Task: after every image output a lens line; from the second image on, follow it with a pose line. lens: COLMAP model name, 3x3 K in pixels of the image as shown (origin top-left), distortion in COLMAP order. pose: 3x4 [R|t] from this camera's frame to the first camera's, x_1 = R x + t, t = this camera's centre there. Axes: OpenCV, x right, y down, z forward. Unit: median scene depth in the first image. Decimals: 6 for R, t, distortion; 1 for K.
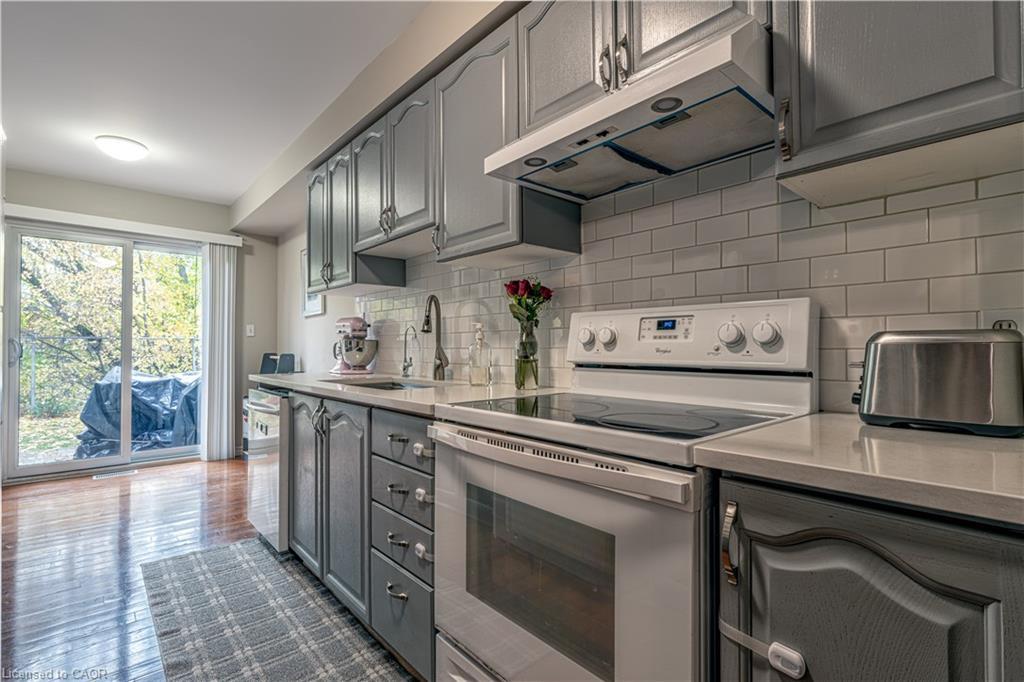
lens RADIAL K [[467.8, 0, 512.0], [0, 467.8, 341.0], [0, 0, 1]] dist [-0.001697, -0.000350]
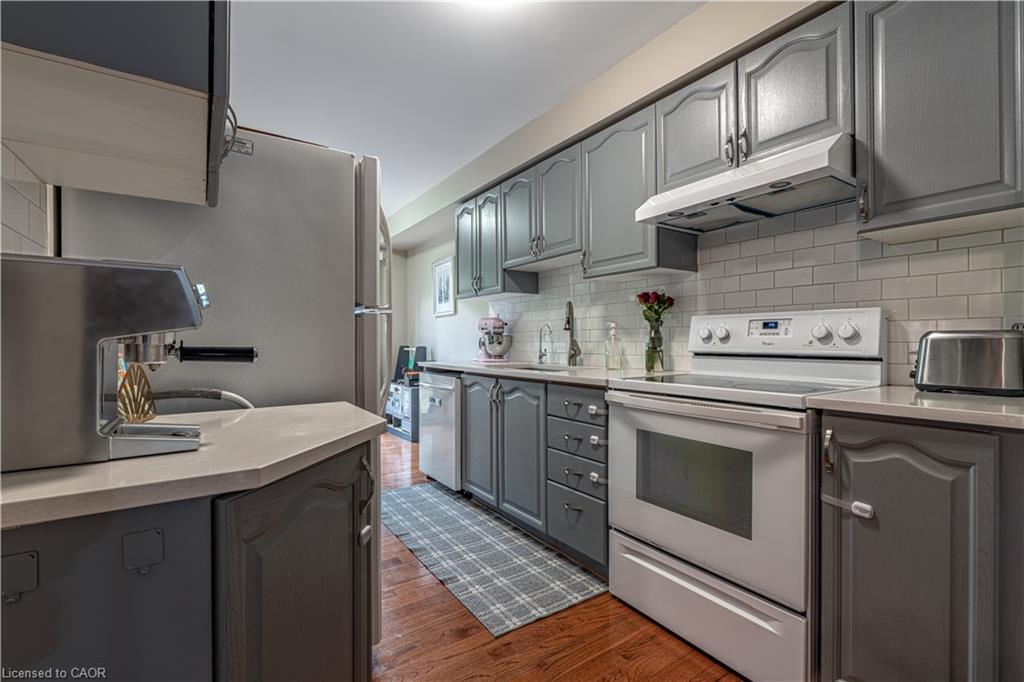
lens RADIAL K [[448.4, 0, 512.0], [0, 448.4, 341.0], [0, 0, 1]] dist [-0.002339, -0.000313]
pose [[0.991228, -0.000074, -0.132166, -0.266527], [0.001891, 0.999905, 0.013620, -0.006914], [0.132153, -0.013751, 0.991134, -0.448169]]
